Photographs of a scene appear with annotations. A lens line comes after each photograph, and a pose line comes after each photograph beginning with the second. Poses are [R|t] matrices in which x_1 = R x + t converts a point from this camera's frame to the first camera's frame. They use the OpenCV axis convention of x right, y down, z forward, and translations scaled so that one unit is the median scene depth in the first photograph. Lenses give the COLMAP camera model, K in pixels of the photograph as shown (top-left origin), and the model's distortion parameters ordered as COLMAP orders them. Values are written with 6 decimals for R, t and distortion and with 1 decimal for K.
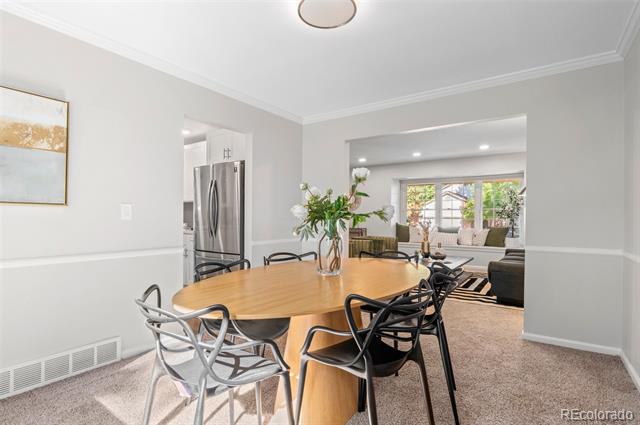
lens RADIAL K [[325.1, 0, 320.1], [0, 325.1, 214.7], [0, 0, 1]] dist [-0.004079, -0.001929]
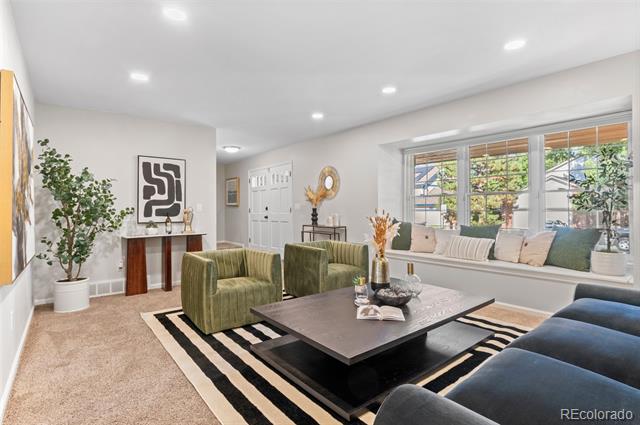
lens RADIAL K [[325.1, 0, 325.7], [0, 325.1, 210.7], [0, 0, 1]] dist [-0.004079, -0.001929]
pose [[0.967960, -0.007856, -0.250982, 0.309477], [0.010802, 0.999888, 0.010364, 0.004545], [0.250873, -0.012743, 0.967936, 0.442246]]
